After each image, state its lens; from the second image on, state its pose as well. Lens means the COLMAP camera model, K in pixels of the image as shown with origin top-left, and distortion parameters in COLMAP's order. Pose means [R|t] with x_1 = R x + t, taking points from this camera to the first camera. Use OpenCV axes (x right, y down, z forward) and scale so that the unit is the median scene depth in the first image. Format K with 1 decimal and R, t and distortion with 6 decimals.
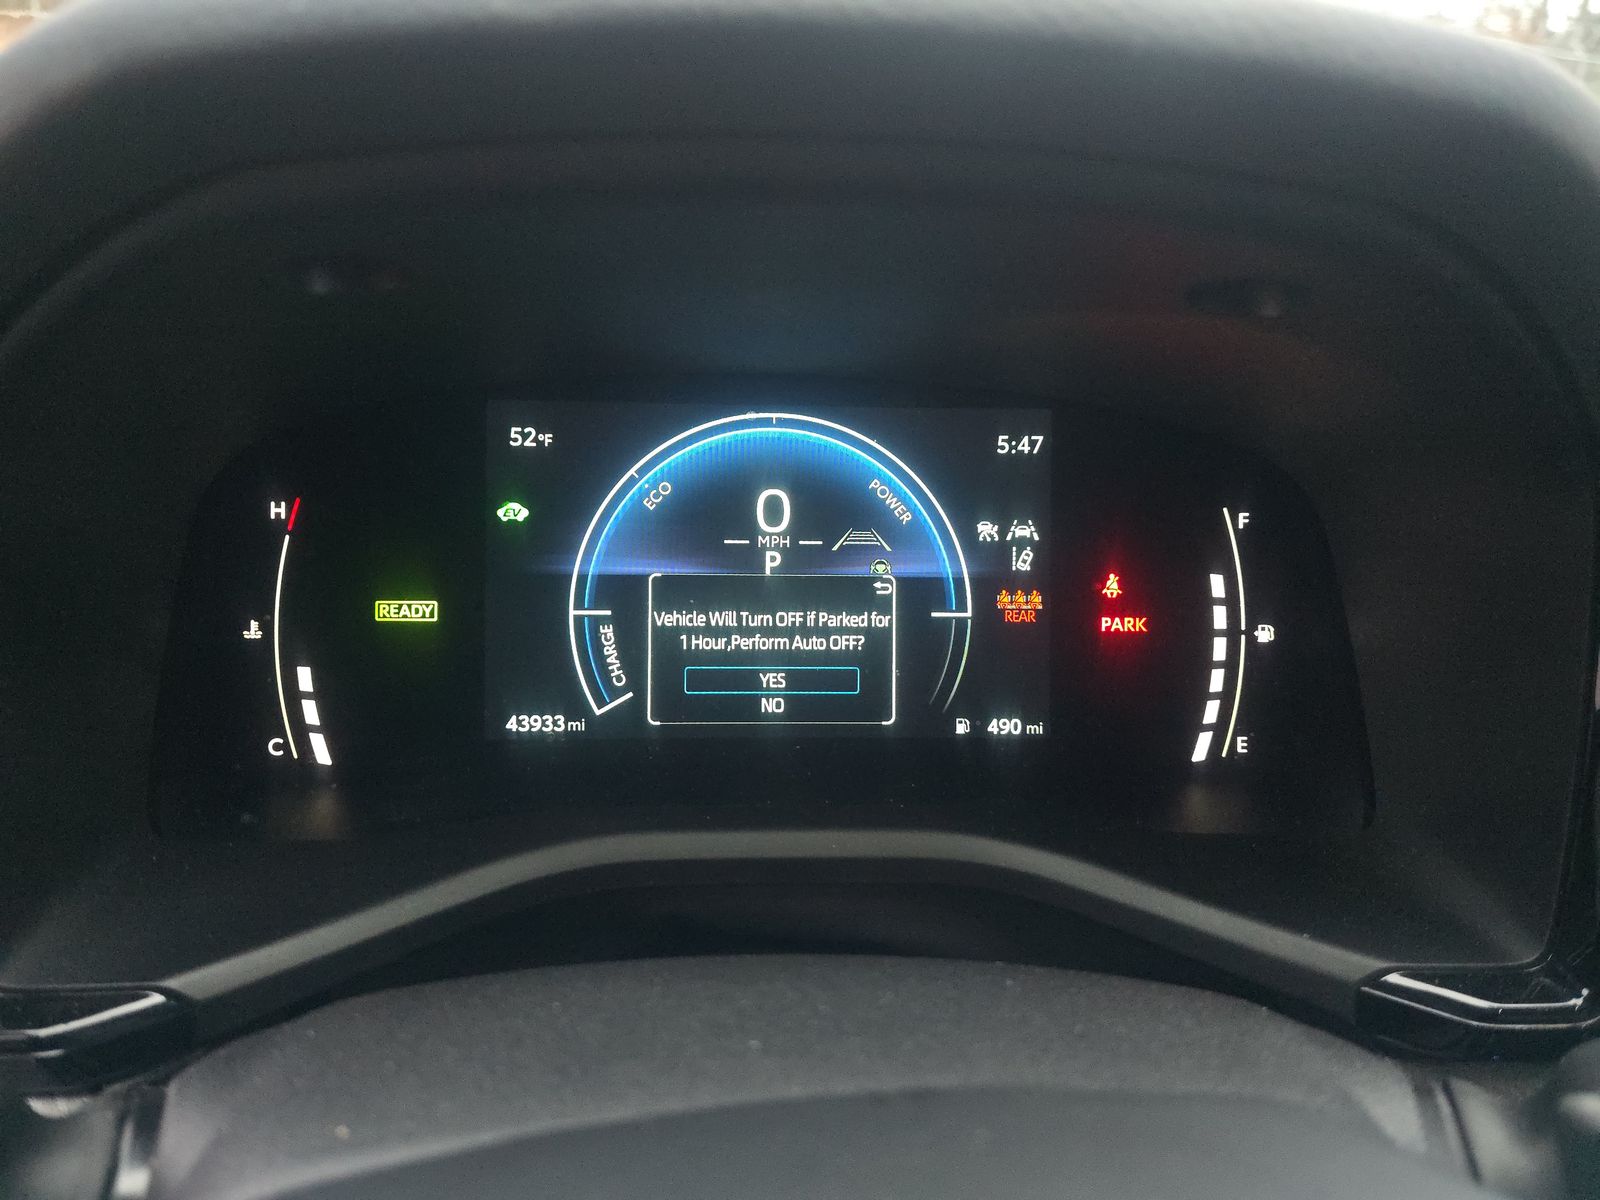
lens RADIAL K [[1084.3, 0, 804.5], [0, 1084.3, 592.7], [0, 0, 1]] dist [0.033131, -0.039311]
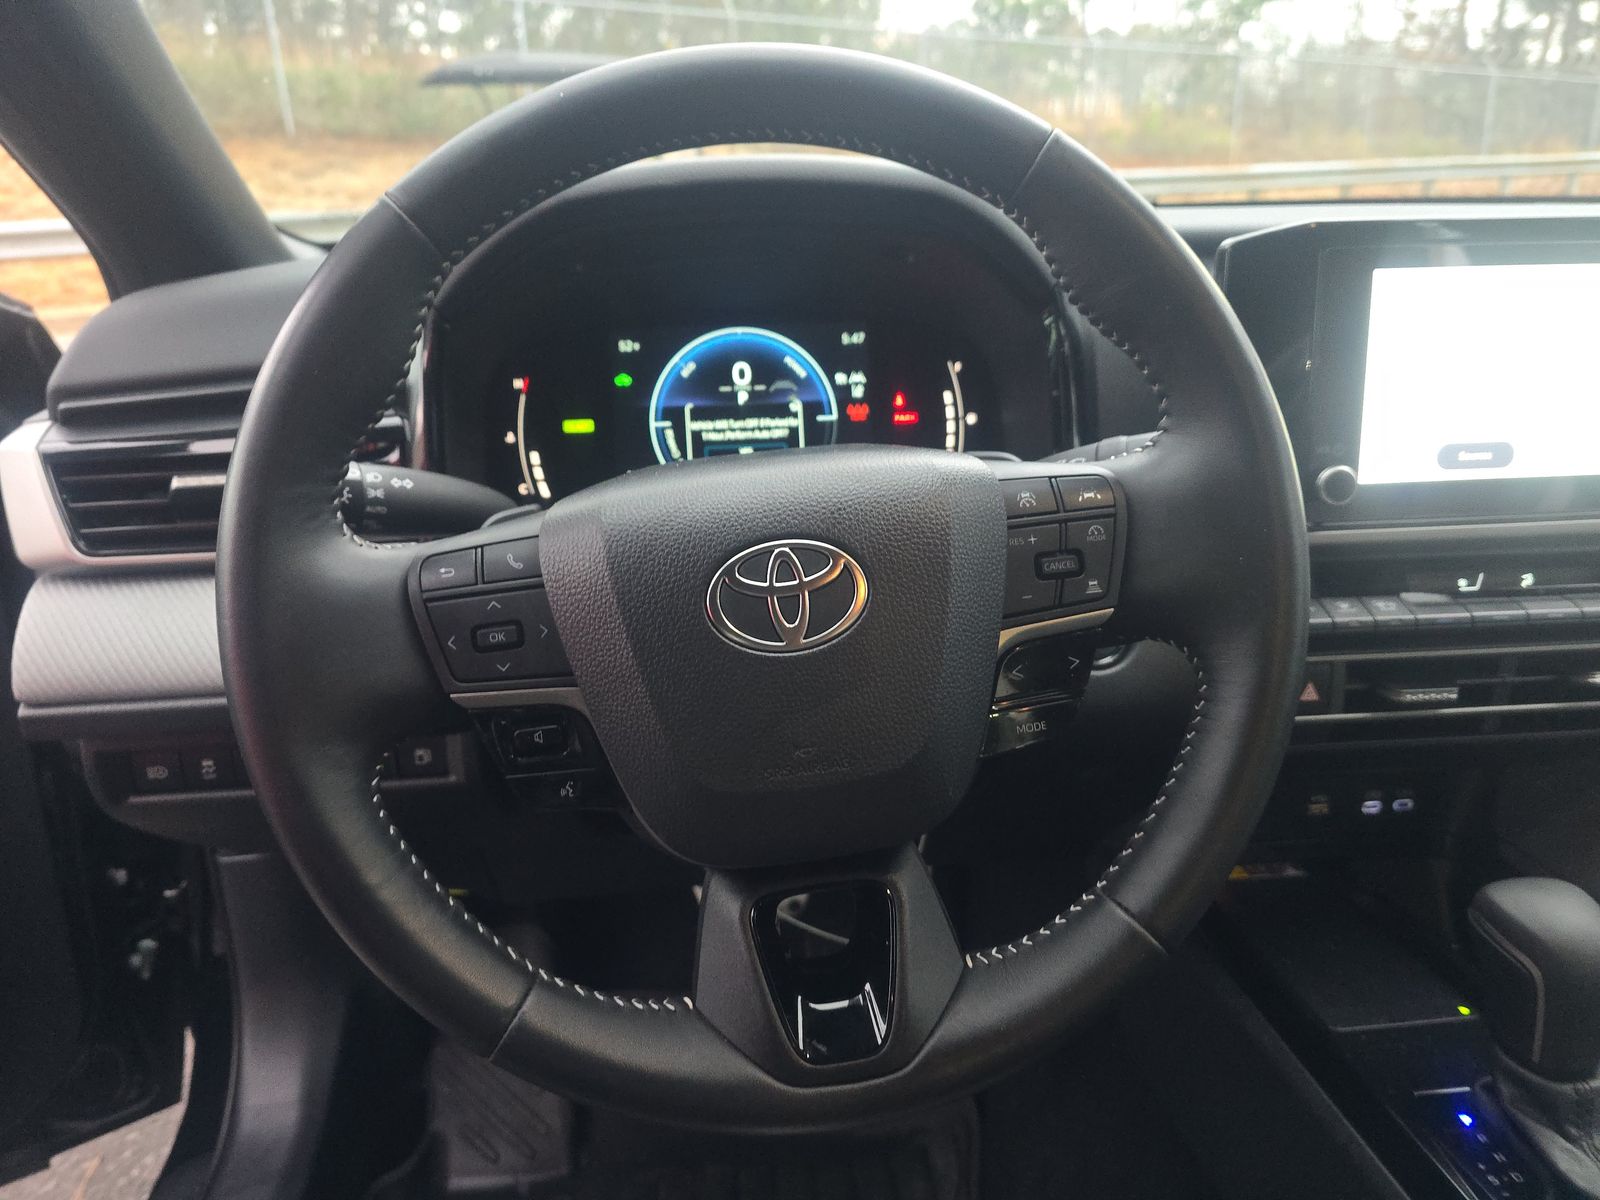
lens RADIAL K [[1084.3, 0, 796.5], [0, 1084.3, 604.0], [0, 0, 1]] dist [0.033131, -0.039311]
pose [[0.998014, -0.060394, 0.017903, 0.014098], [0.060924, 0.997670, -0.030706, 0.457394], [-0.016007, 0.031736, 0.999368, -1.162039]]
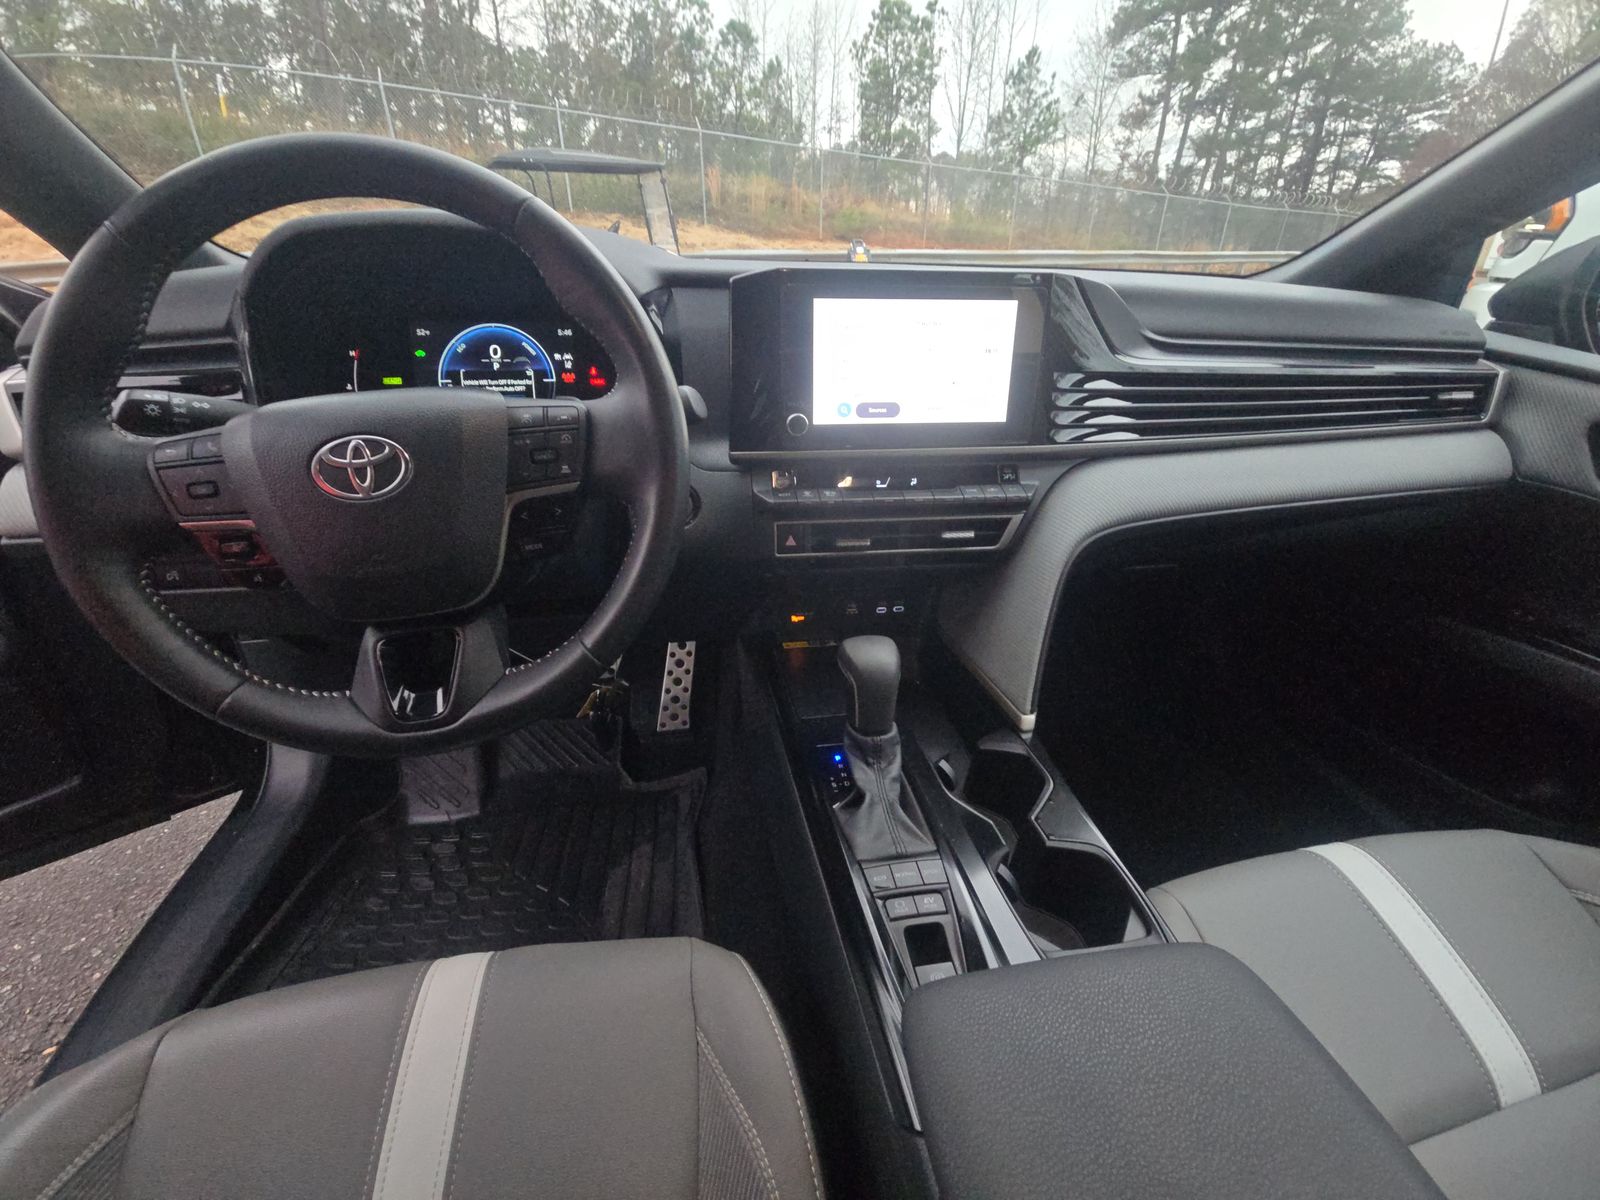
lens RADIAL K [[641.3, 0, 799.1], [0, 641.3, 601.6], [0, 0, 1]] dist [0.000077, 0.000257]
pose [[0.994458, -0.059082, 0.086960, 0.750476], [0.049617, 0.992994, 0.107243, 0.578372], [-0.092687, -0.102334, 0.990423, -1.320484]]
